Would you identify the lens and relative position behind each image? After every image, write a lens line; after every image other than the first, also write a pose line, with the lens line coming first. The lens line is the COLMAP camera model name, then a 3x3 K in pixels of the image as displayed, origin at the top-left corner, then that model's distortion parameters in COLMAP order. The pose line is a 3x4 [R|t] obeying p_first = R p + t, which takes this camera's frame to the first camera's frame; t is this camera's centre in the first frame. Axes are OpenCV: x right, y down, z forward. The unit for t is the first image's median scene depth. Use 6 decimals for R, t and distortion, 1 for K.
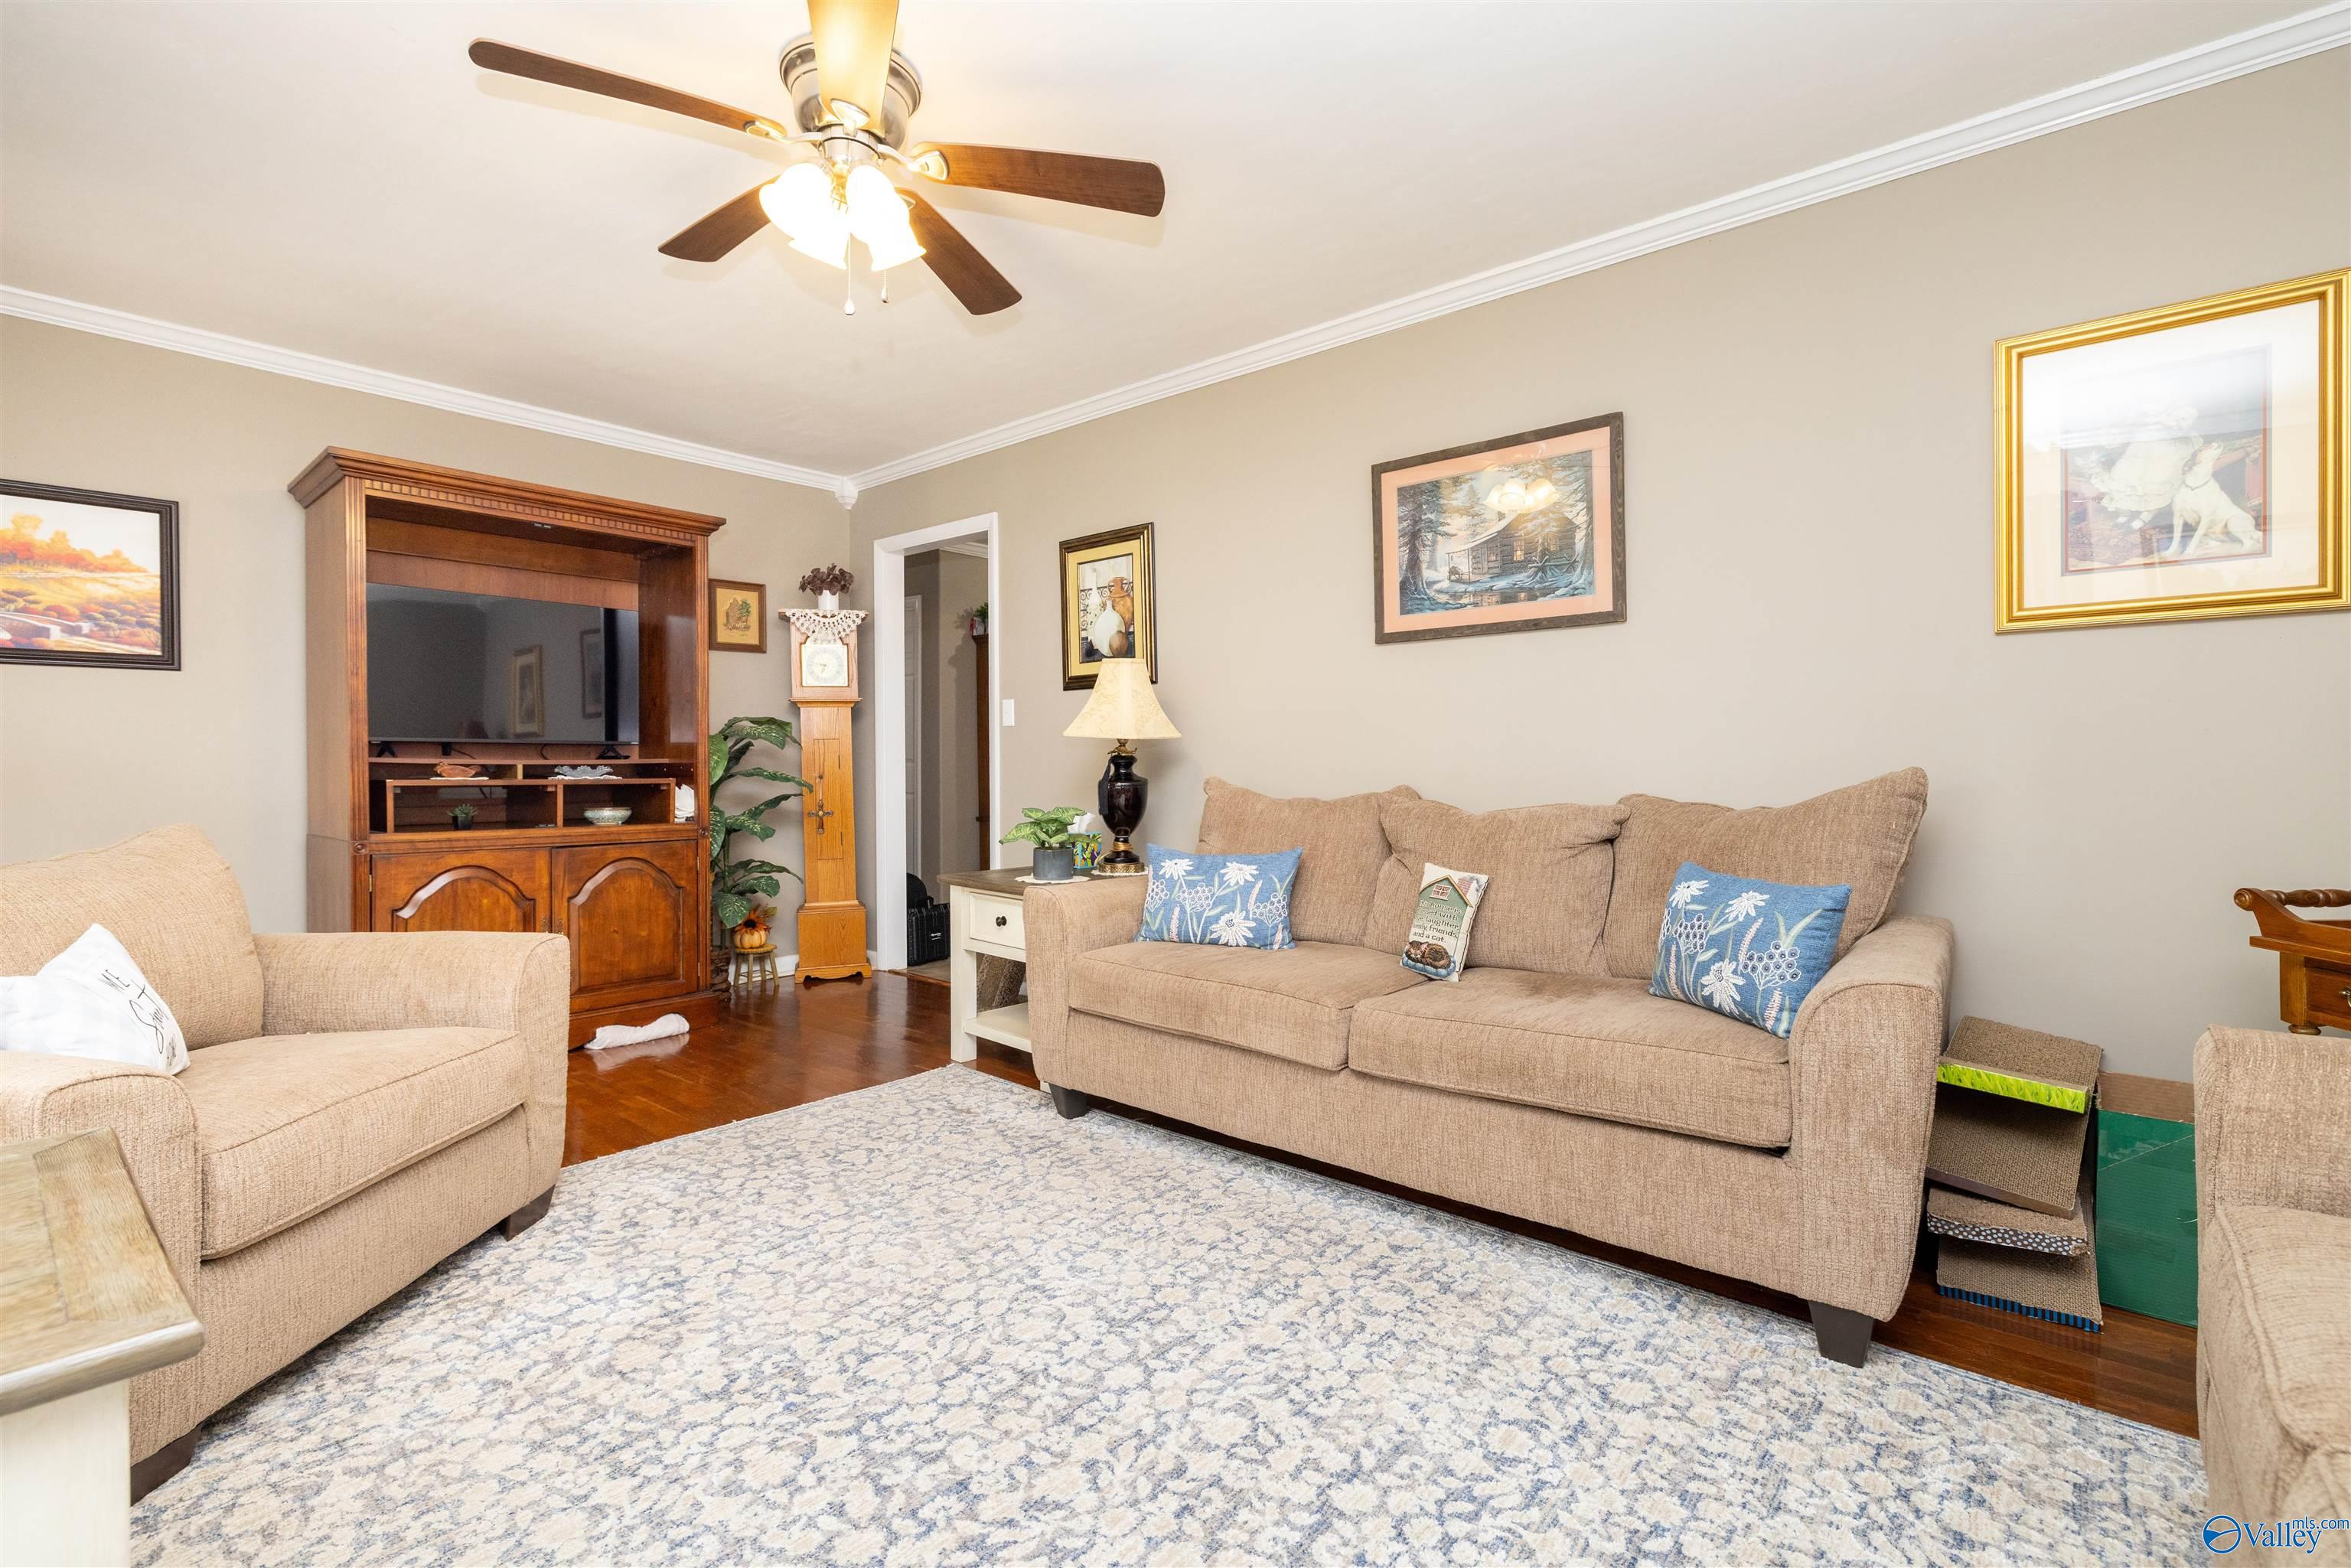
lens RADIAL K [[1056.7, 0, 1169.5], [0, 1056.7, 778.1], [0, 0, 1]] dist [-0.010858, 0.002690]
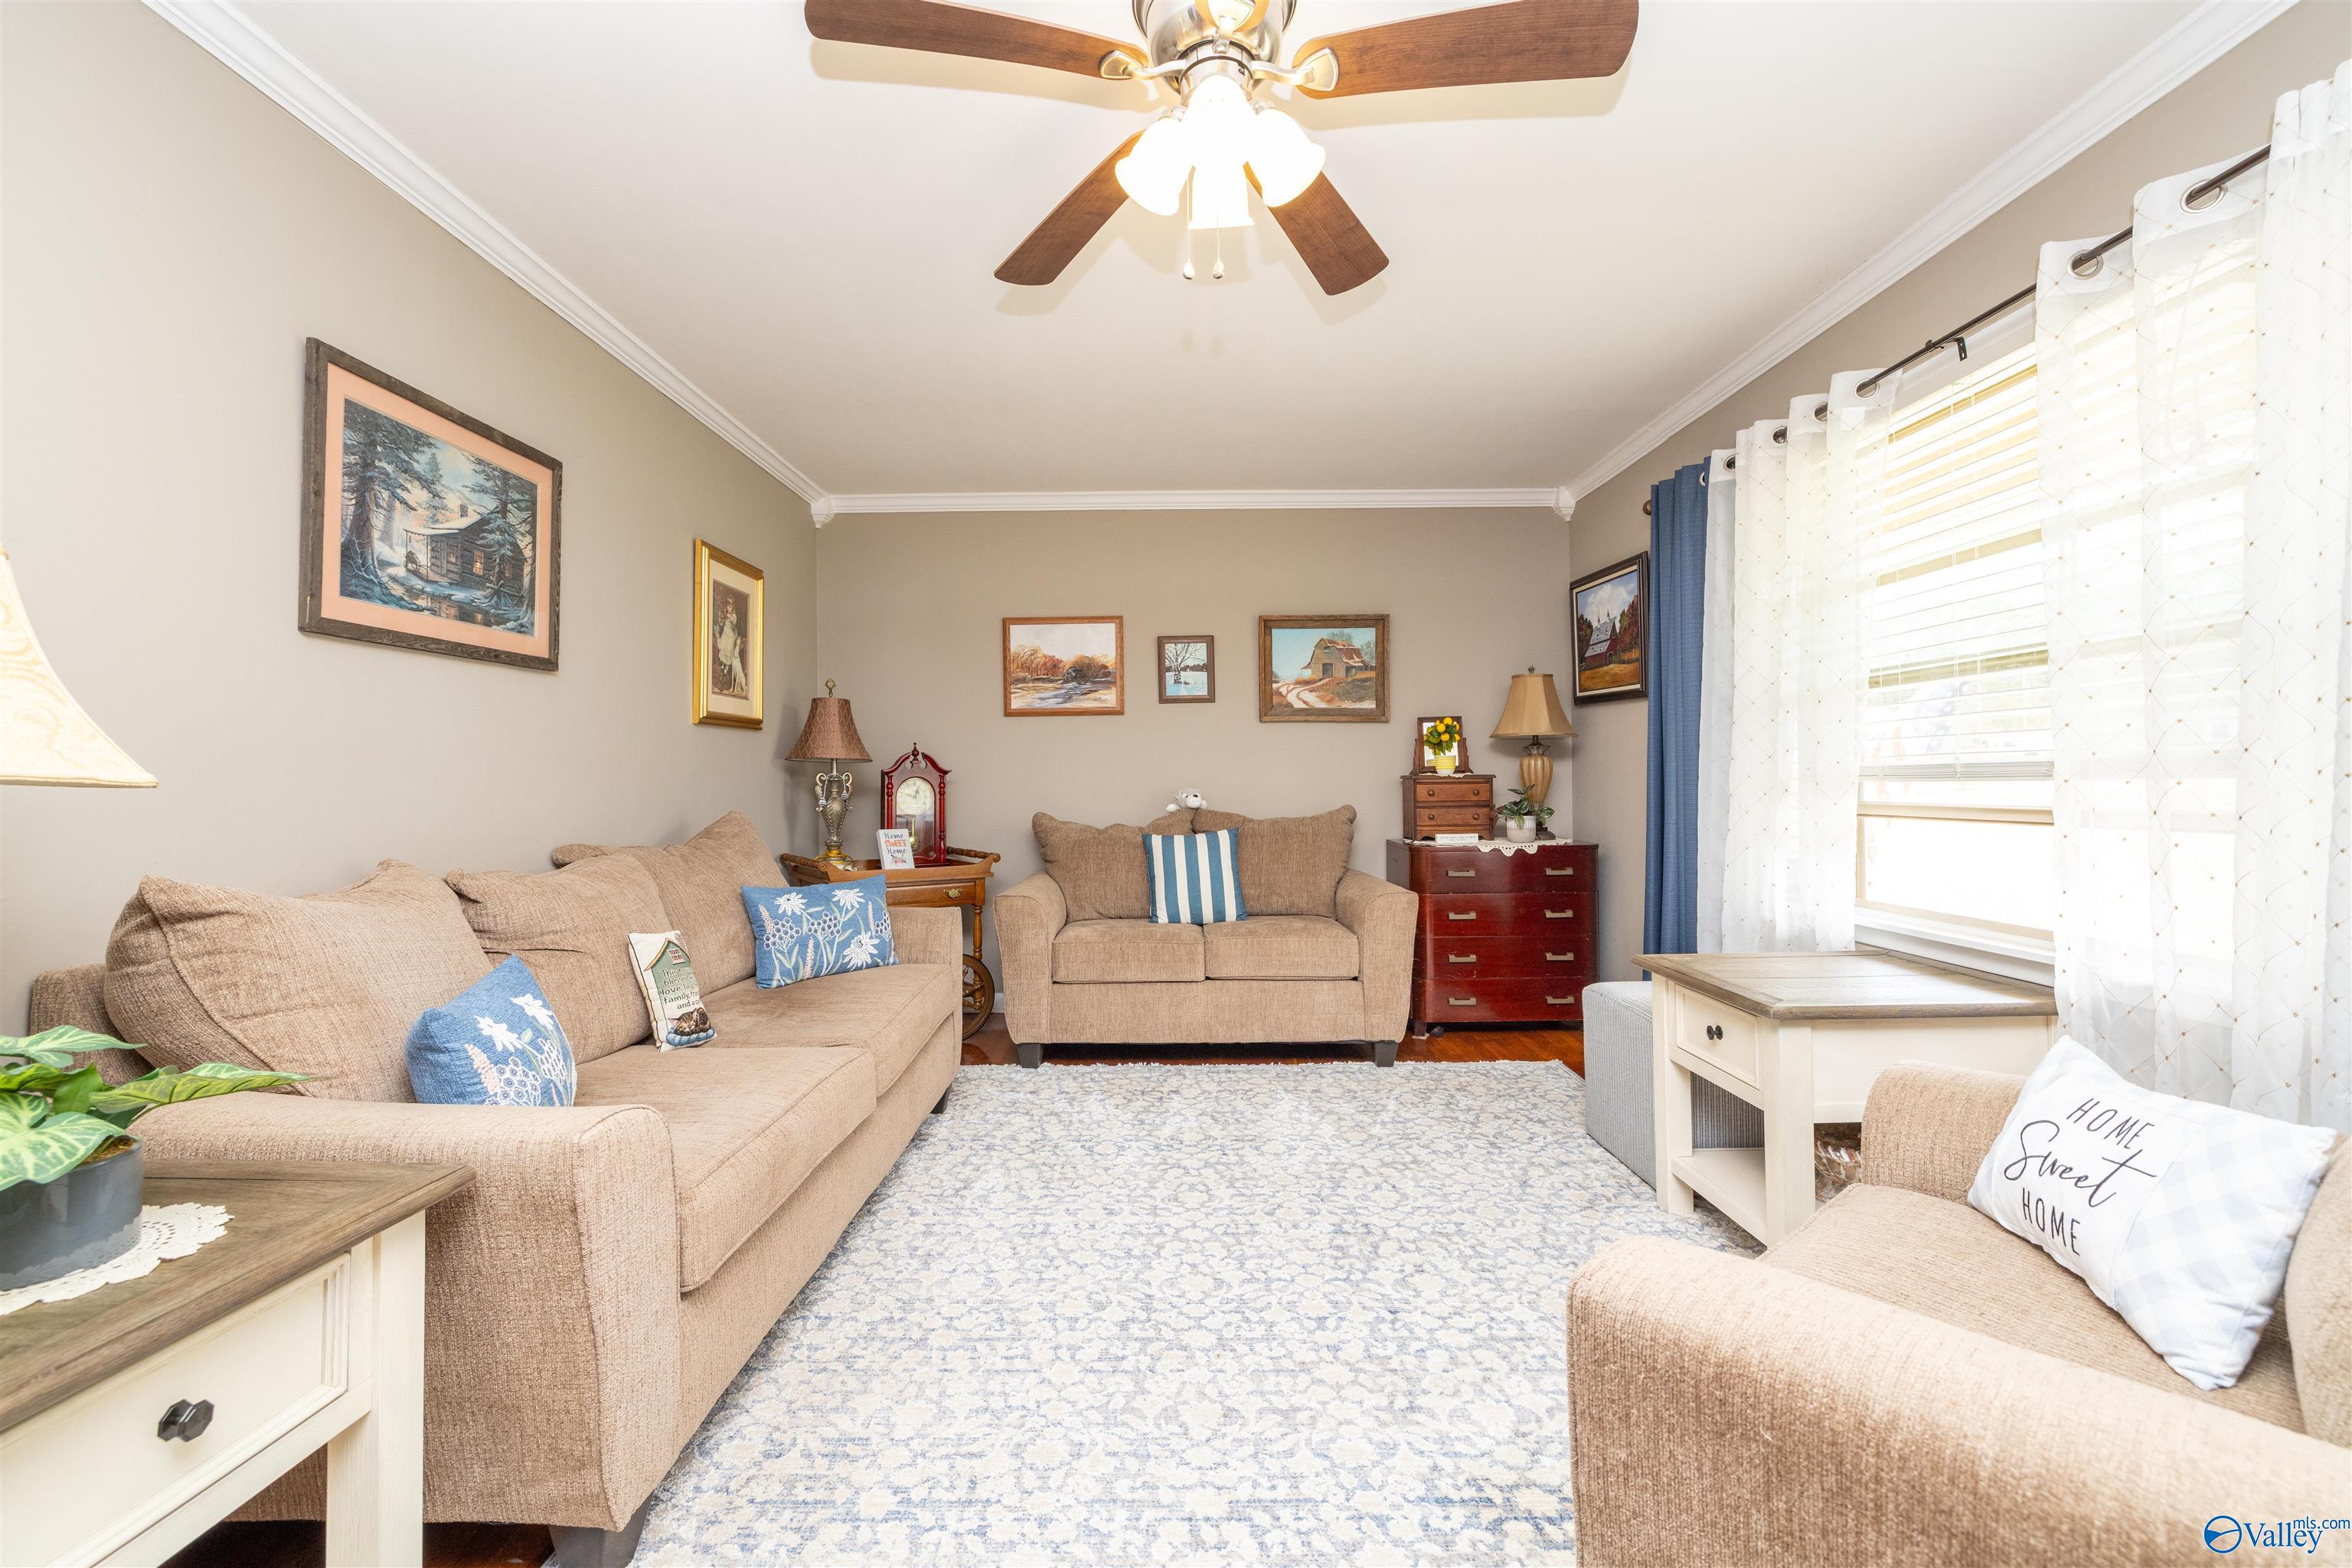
lens RADIAL K [[985.3, 0, 1179.4], [0, 985.3, 771.4], [0, 0, 1]] dist [0.000498, 0.000147]
pose [[-0.656101, 0.010747, 0.754596, -0.611168], [0.019521, 0.999806, 0.002733, -0.042642], [-0.754420, 0.016523, -0.656184, 1.092163]]
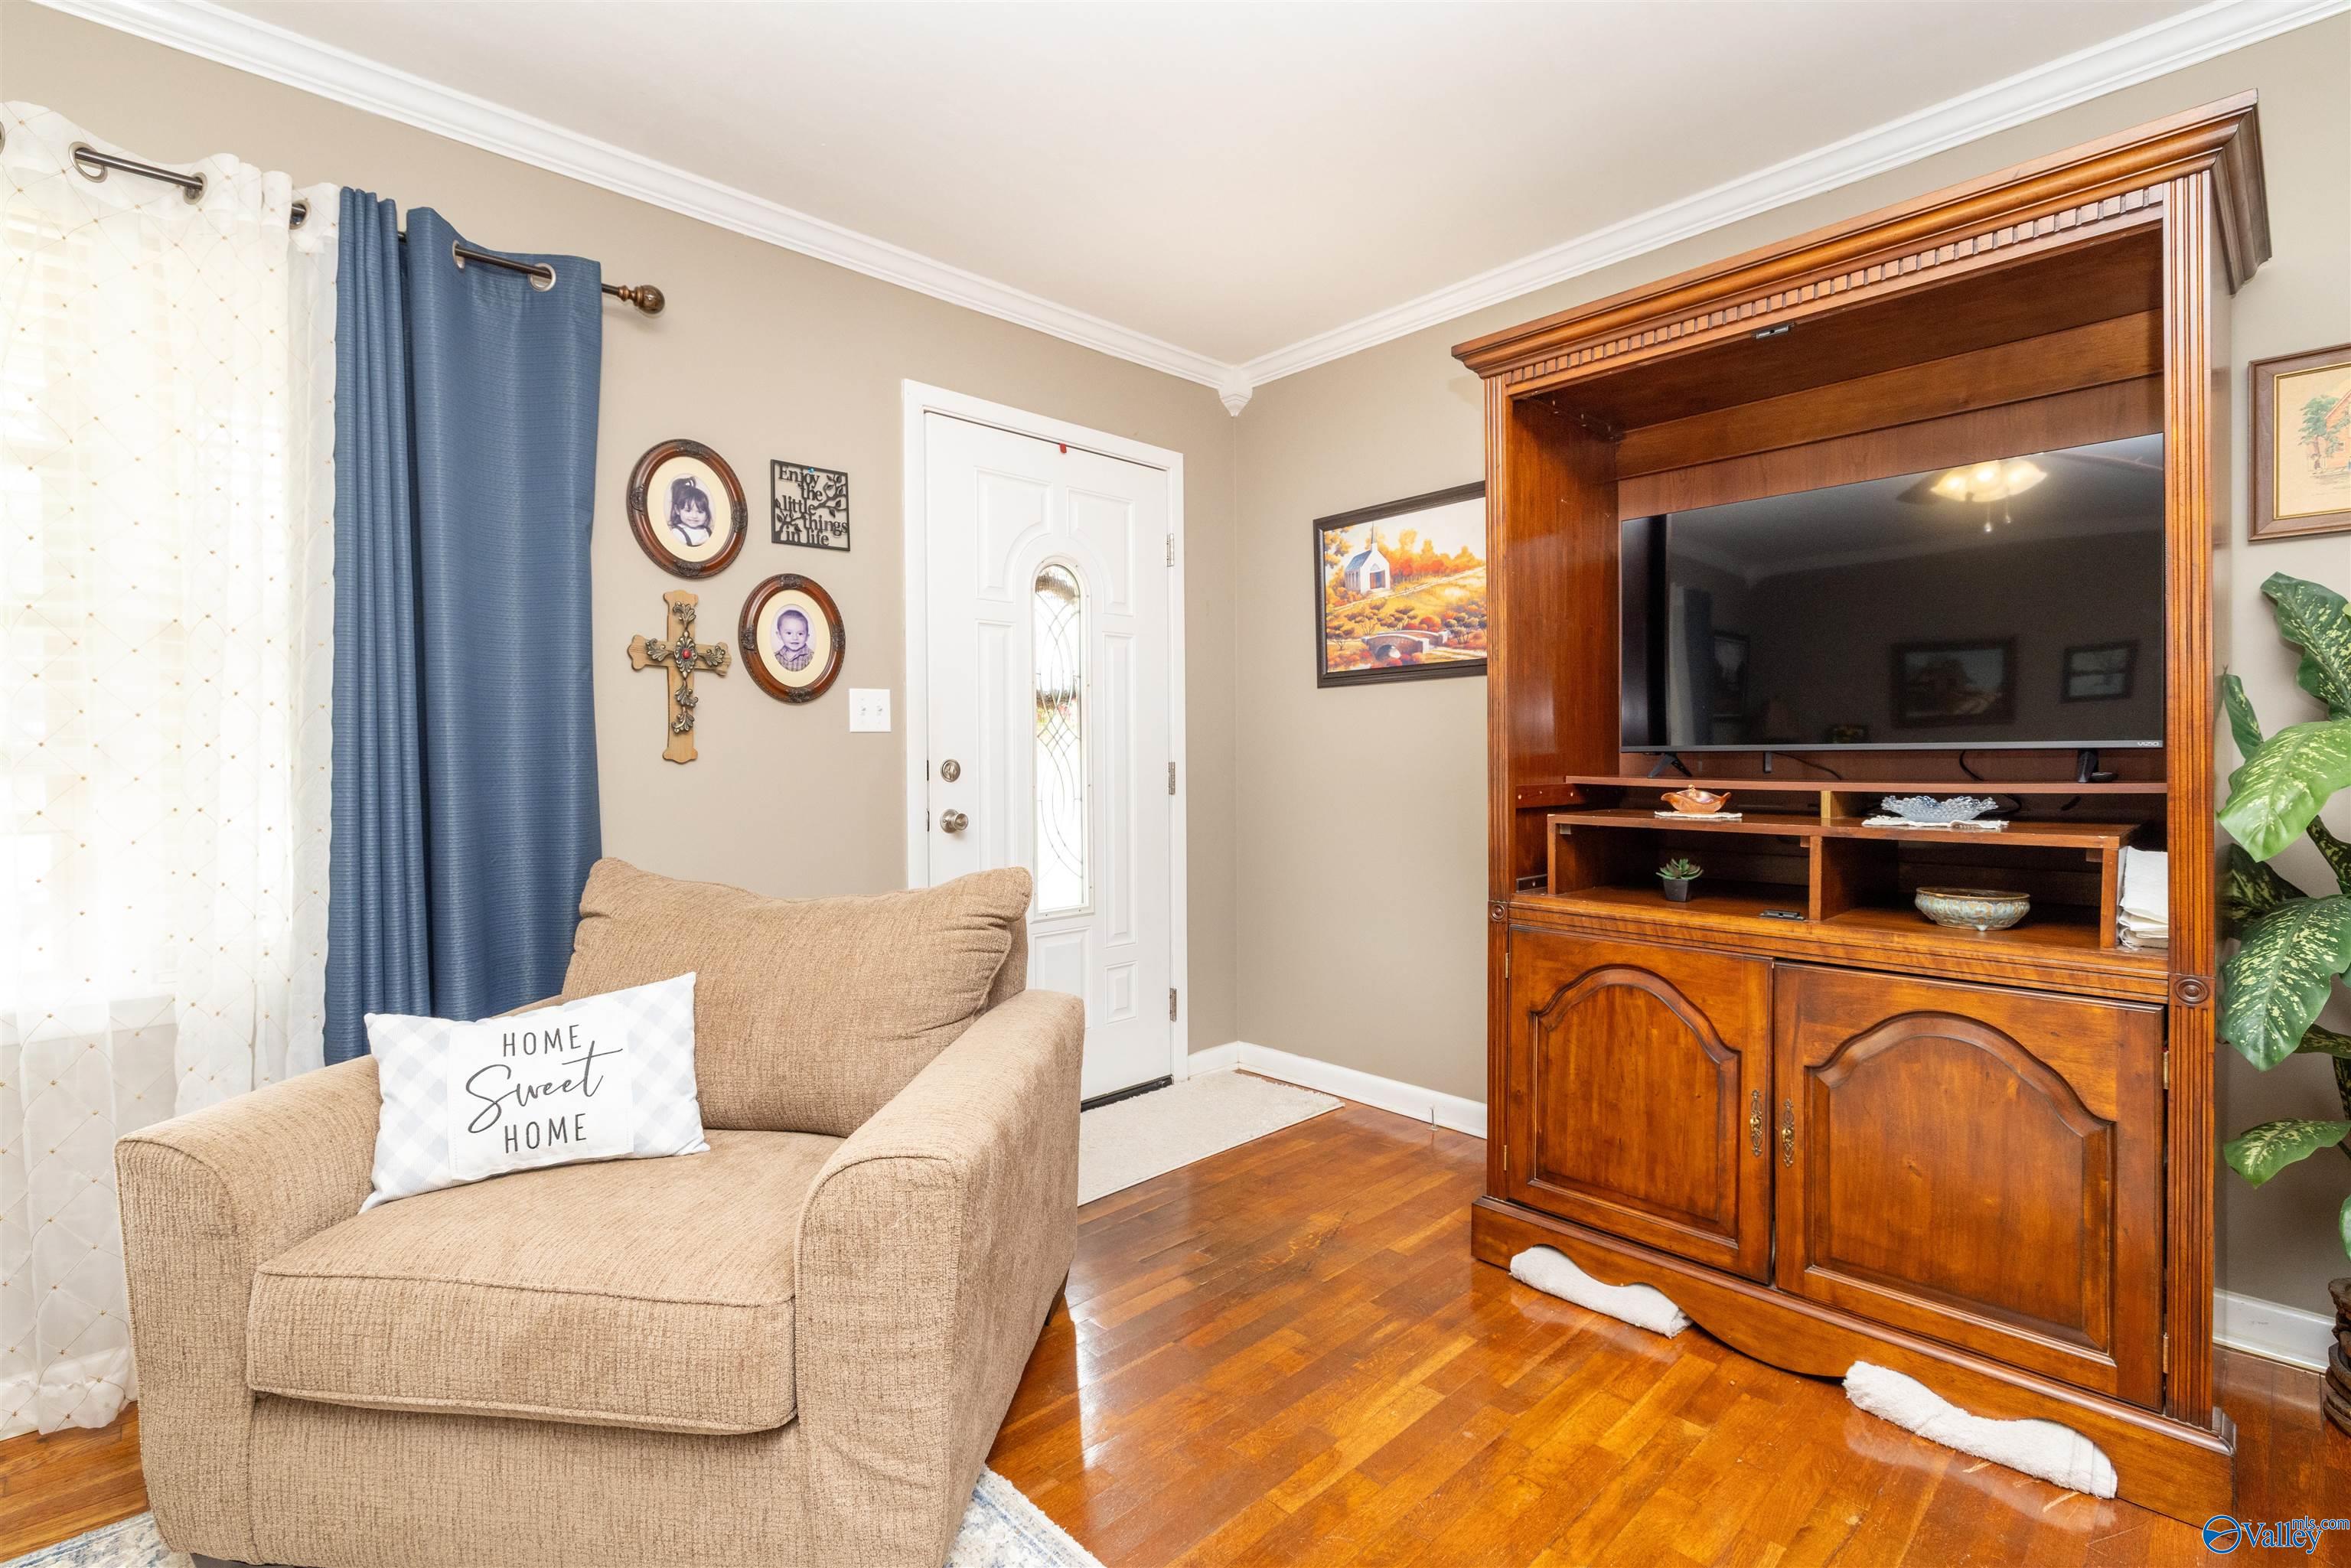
lens RADIAL K [[1056.7, 0, 1181.4], [0, 1056.7, 774.5], [0, 0, 1]] dist [-0.010858, 0.002690]
pose [[-0.103918, 0.016141, -0.994455, -0.064648], [-0.003528, 0.999856, 0.016597, -0.036399], [0.994580, 0.005233, -0.103846, 0.924690]]
